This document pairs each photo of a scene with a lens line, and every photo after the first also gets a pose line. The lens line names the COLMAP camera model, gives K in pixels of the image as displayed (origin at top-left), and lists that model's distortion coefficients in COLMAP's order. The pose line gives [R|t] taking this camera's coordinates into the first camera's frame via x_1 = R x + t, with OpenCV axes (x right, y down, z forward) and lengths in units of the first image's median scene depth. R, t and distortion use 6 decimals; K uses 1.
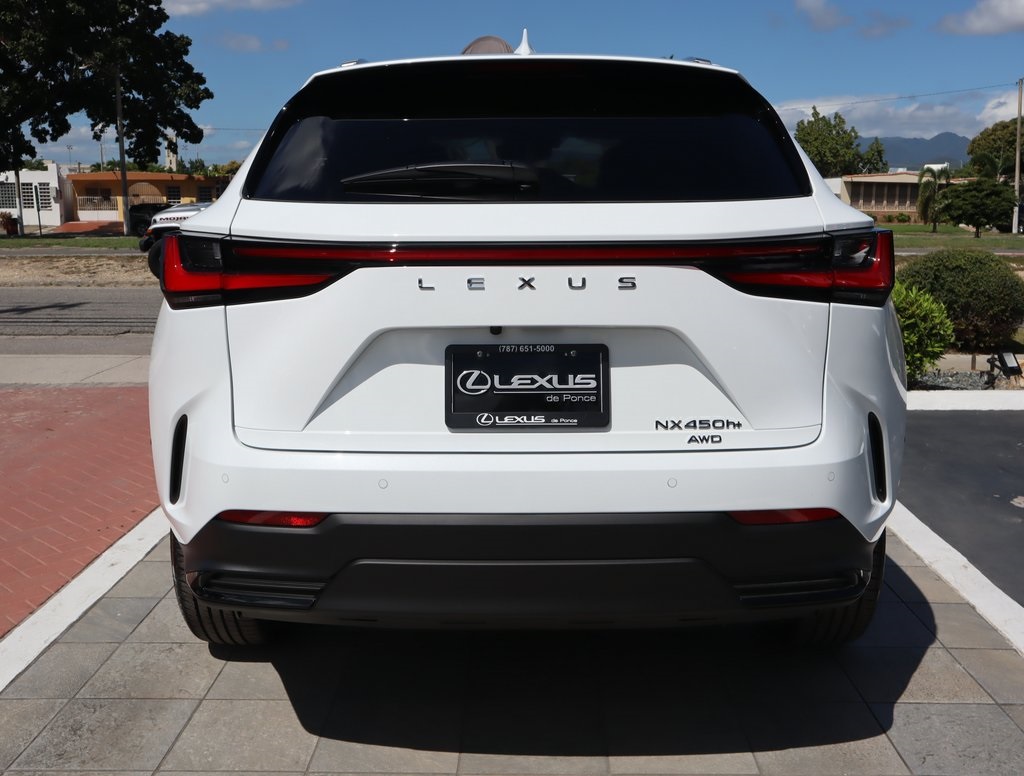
lens RADIAL K [[1027.8, 0, 513.6], [0, 1027.8, 392.0], [0, 0, 1]] dist [-0.018734, 0.000000]
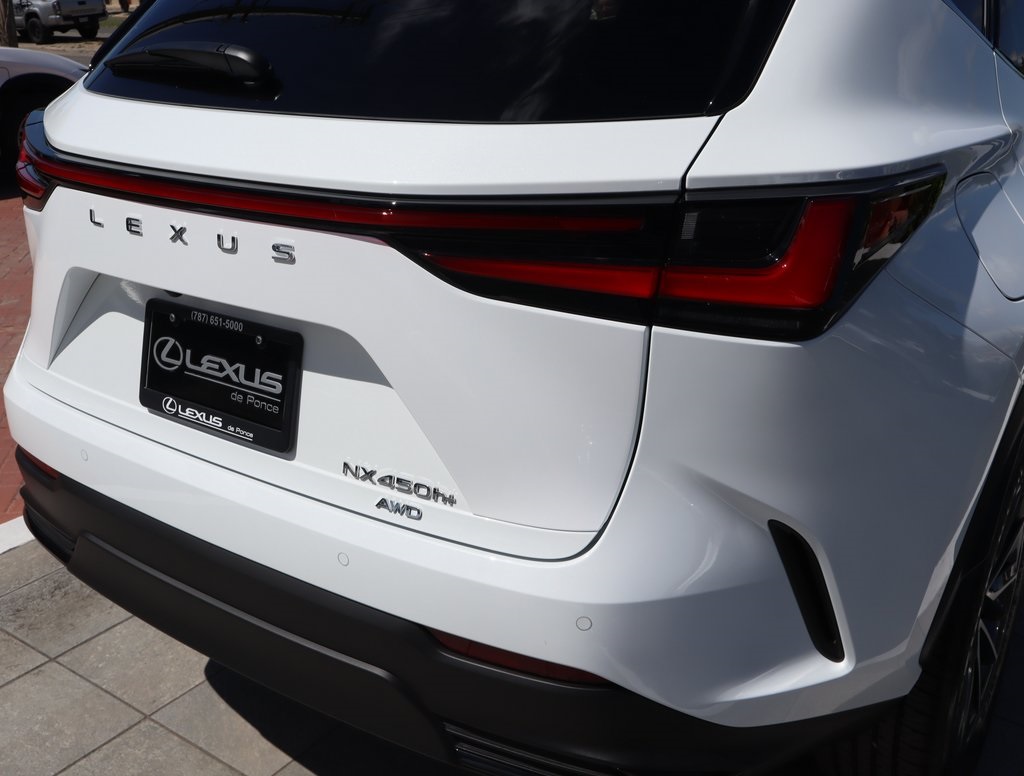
lens RADIAL K [[1027.8, 0, 511.8], [0, 1027.8, 382.8], [0, 0, 1]] dist [-0.018734, 0.000000]
pose [[0.824353, 0.203911, -0.528075, 0.564611], [-0.107471, 0.972278, 0.207668, -0.170009], [0.555781, -0.114439, 0.823414, 0.520938]]
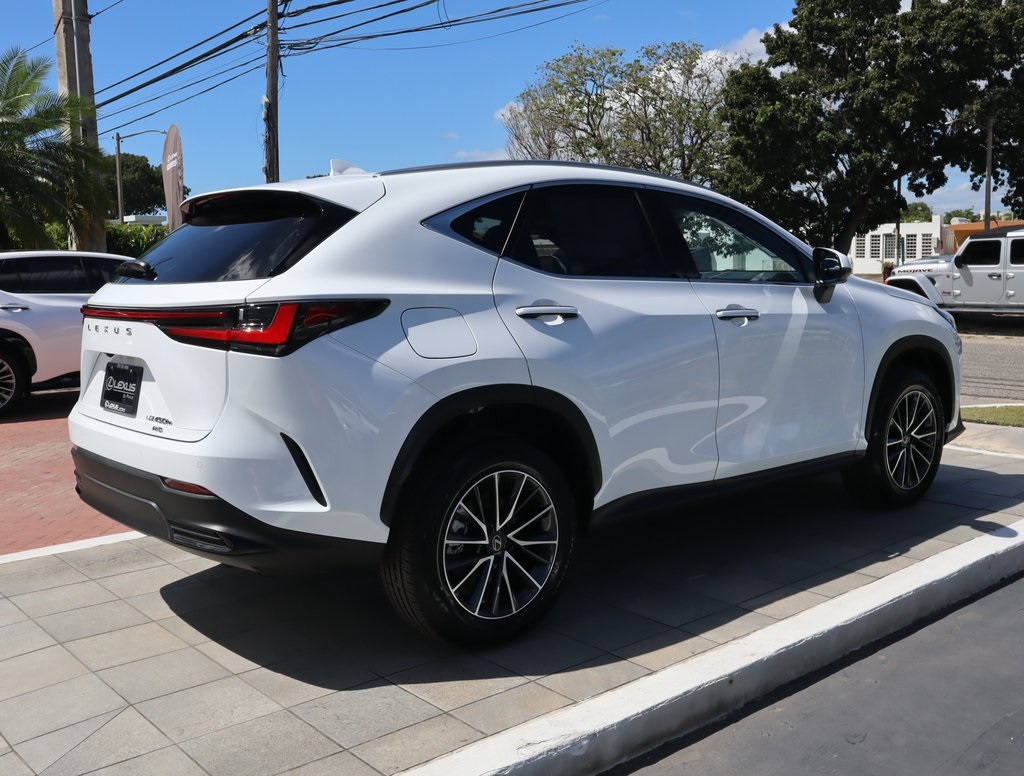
lens RADIAL K [[1027.8, 0, 515.2], [0, 1027.8, 386.4], [0, 0, 1]] dist [-0.018734, 0.000000]
pose [[0.658291, 0.082226, -0.748259, 1.764946], [-0.120438, 0.992716, 0.003133, -0.094309], [0.743067, 0.088056, 0.663399, 0.337524]]
